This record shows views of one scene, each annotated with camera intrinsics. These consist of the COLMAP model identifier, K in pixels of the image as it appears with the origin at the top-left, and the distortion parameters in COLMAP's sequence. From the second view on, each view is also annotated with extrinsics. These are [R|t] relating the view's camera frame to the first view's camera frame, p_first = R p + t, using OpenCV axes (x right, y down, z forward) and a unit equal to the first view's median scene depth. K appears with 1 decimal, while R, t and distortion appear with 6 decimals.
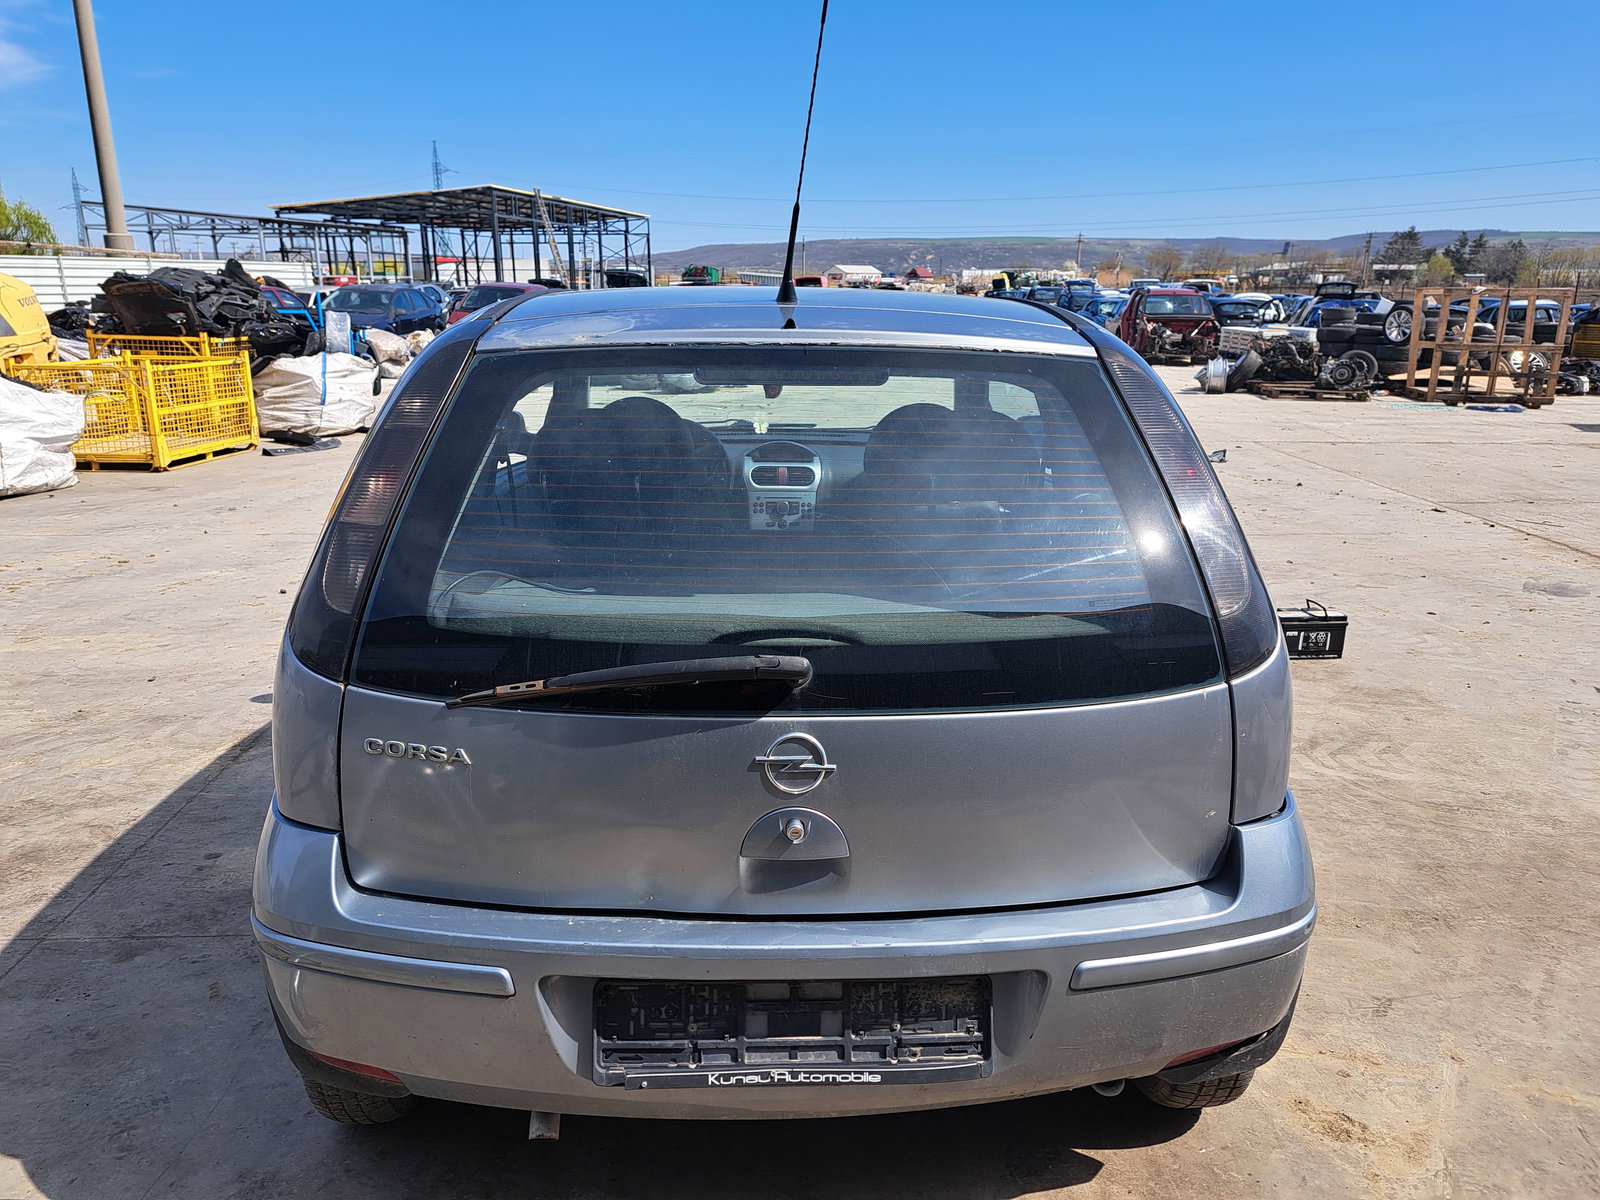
lens RADIAL K [[1180.7, 0, 810.9], [0, 1180.7, 595.3], [0, 0, 1]] dist [0.023898, -0.022060]
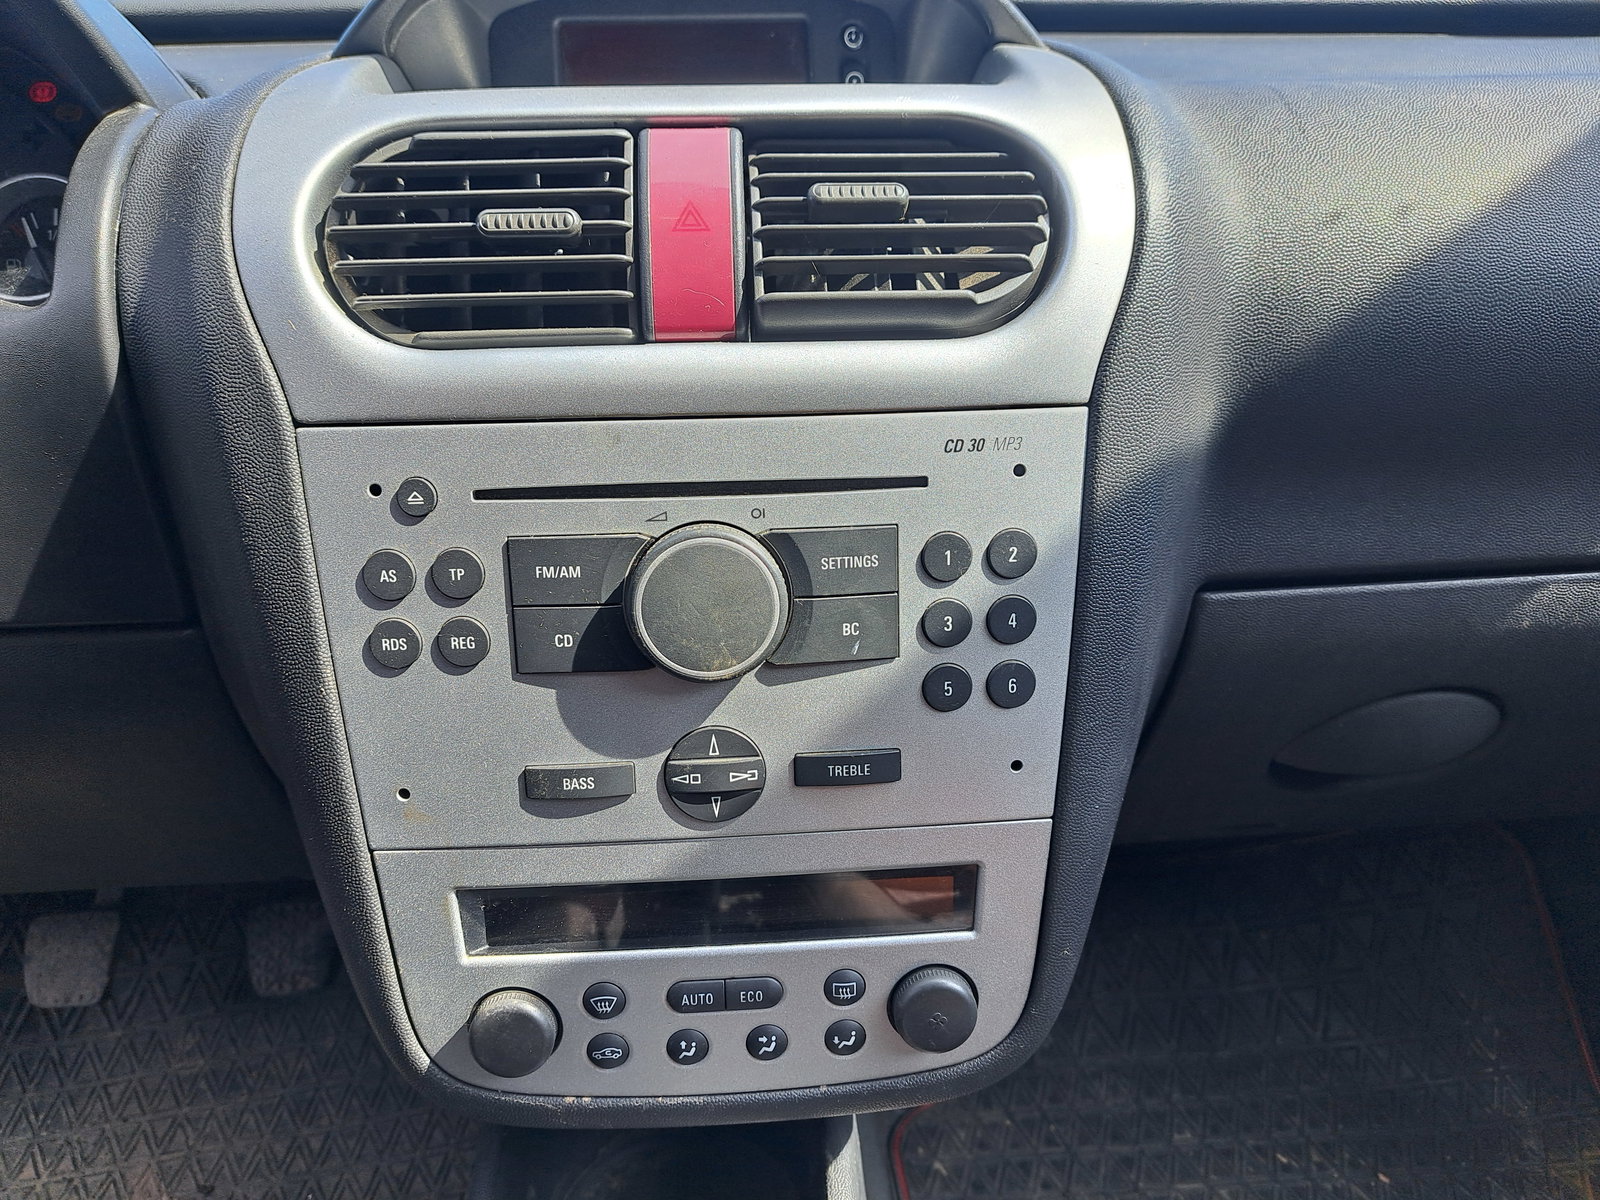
lens RADIAL K [[1180.7, 0, 791.1], [0, 1180.7, 593.3], [0, 0, 1]] dist [0.023898, -0.022060]
pose [[0.999459, -0.030500, 0.012276, -0.004898], [0.028531, 0.990139, 0.137150, -0.022719], [-0.016338, -0.136726, 0.990474, 0.240035]]
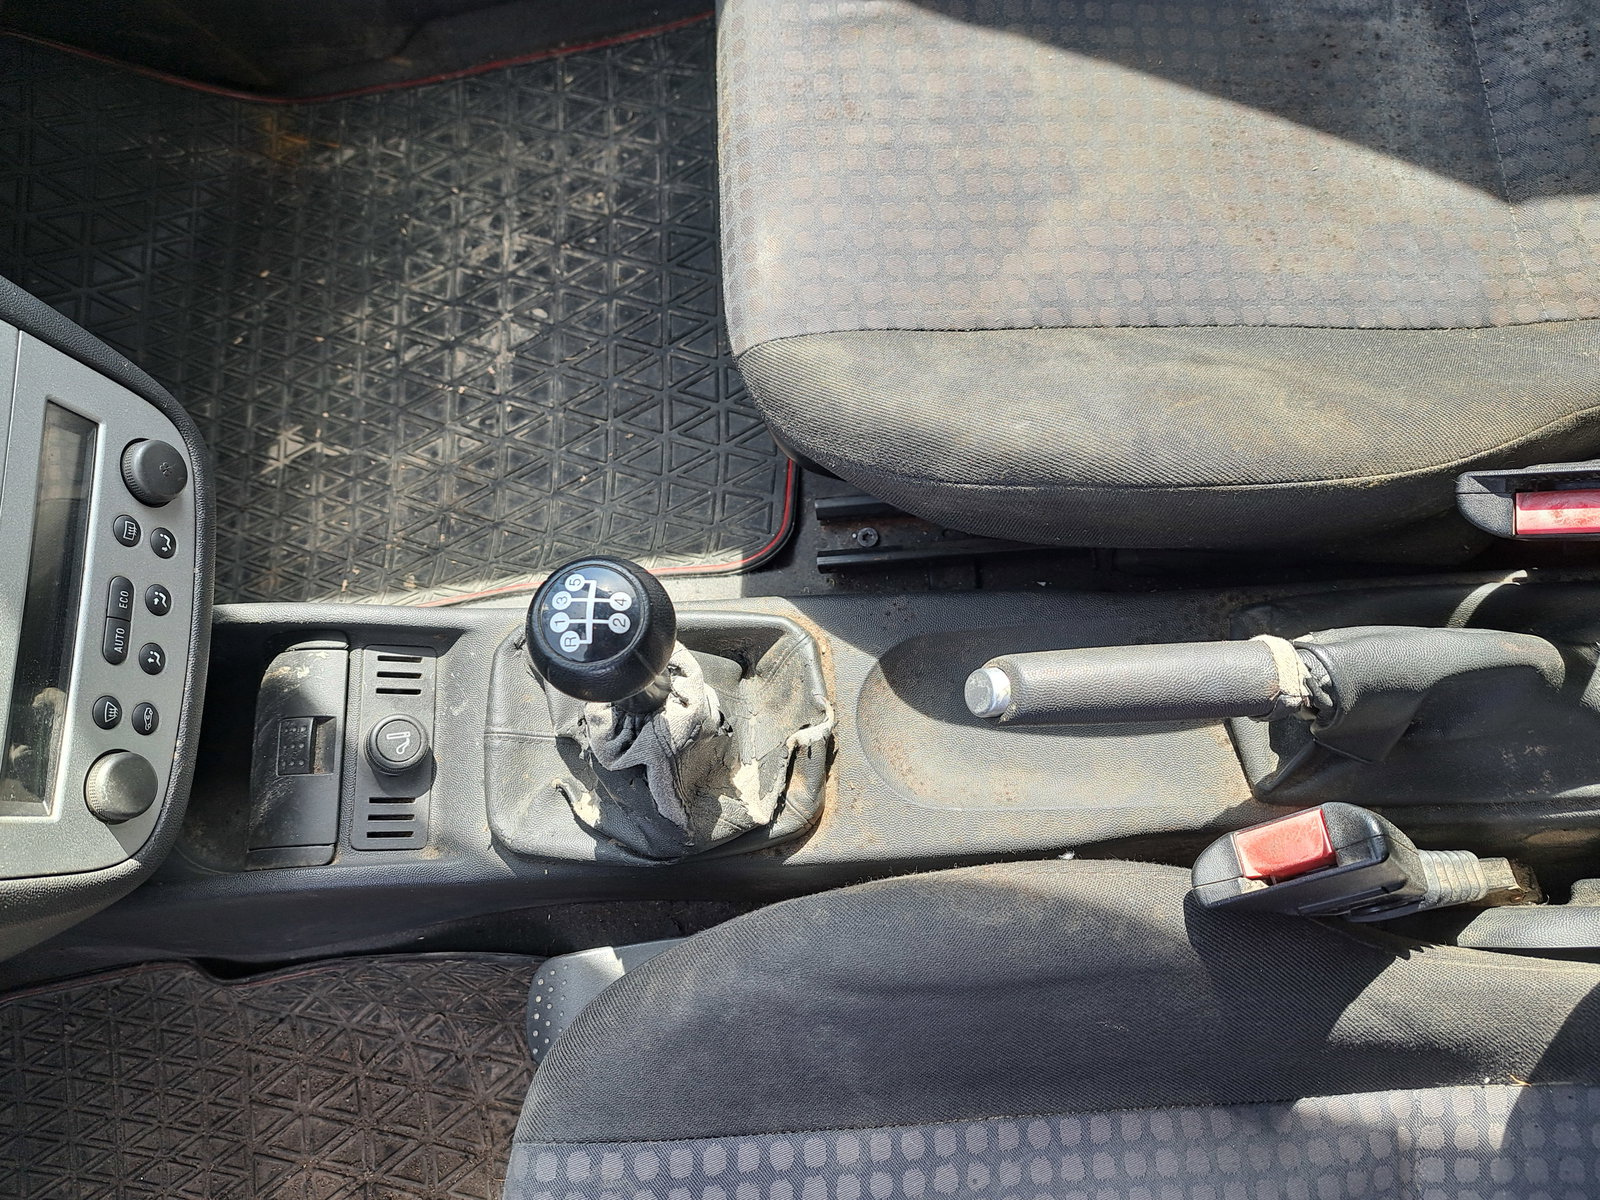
lens RADIAL K [[1180.7, 0, 795.2], [0, 1180.7, 599.2], [0, 0, 1]] dist [0.023898, -0.022060]
pose [[-0.002827, -0.971458, 0.237194, -0.013385], [0.450919, 0.210473, 0.867395, -0.030693], [-0.892561, 0.109407, 0.437454, 0.233140]]
